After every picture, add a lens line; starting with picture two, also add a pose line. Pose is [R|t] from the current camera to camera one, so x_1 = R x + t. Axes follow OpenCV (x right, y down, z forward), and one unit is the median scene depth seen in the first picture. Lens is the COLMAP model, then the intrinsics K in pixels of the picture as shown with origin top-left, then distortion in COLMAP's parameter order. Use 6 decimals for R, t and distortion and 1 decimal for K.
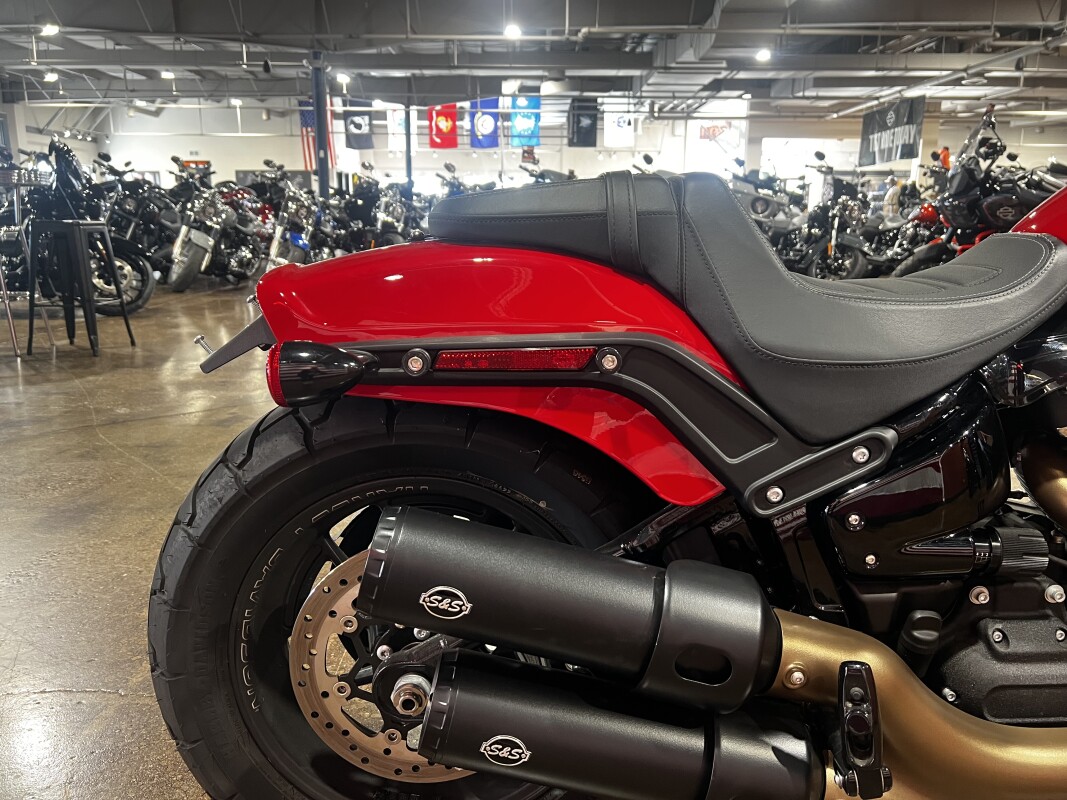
lens RADIAL K [[802.1, 0, 533.6], [0, 802.1, 406.7], [0, 0, 1]] dist [0.057196, -0.072309]
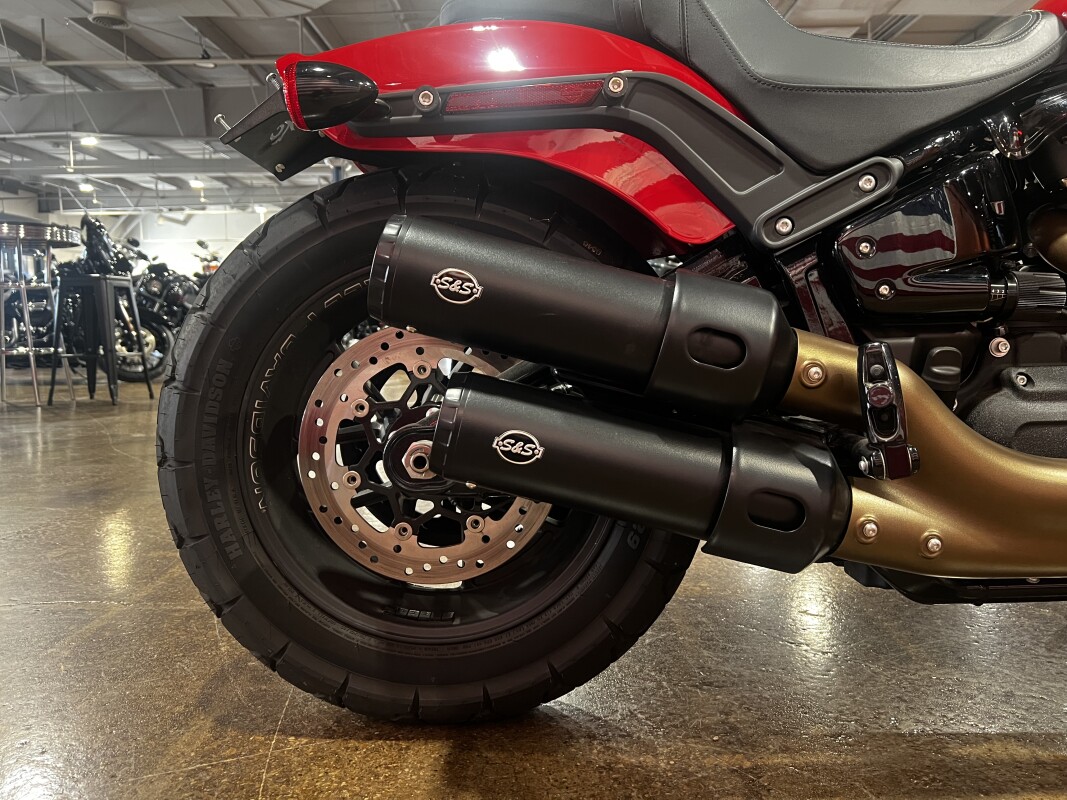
lens RADIAL K [[796.9, 0, 533.5], [0, 796.9, 400.0], [0, 0, 1]] dist [0.058258, -0.066160]
pose [[0.999809, -0.013544, -0.014072, -0.000124], [0.011577, 0.991253, -0.131469, 0.037184], [0.015729, 0.131281, 0.991220, 0.002800]]
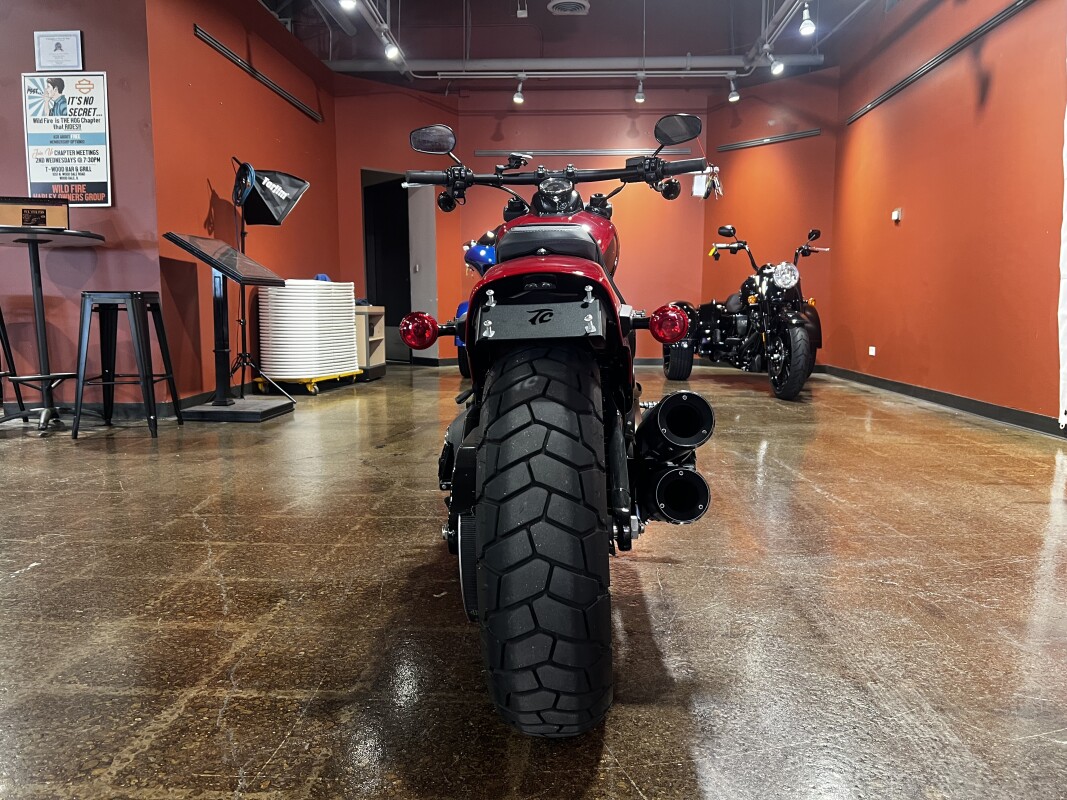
lens RADIAL K [[809.1, 0, 539.1], [0, 809.1, 398.7], [0, 0, 1]] dist [0.040163, -0.054504]
pose [[0.044968, -0.116312, 0.992194, -0.157942], [0.228577, 0.968049, 0.103122, -0.009689], [-0.972487, 0.222155, 0.070118, 0.091356]]
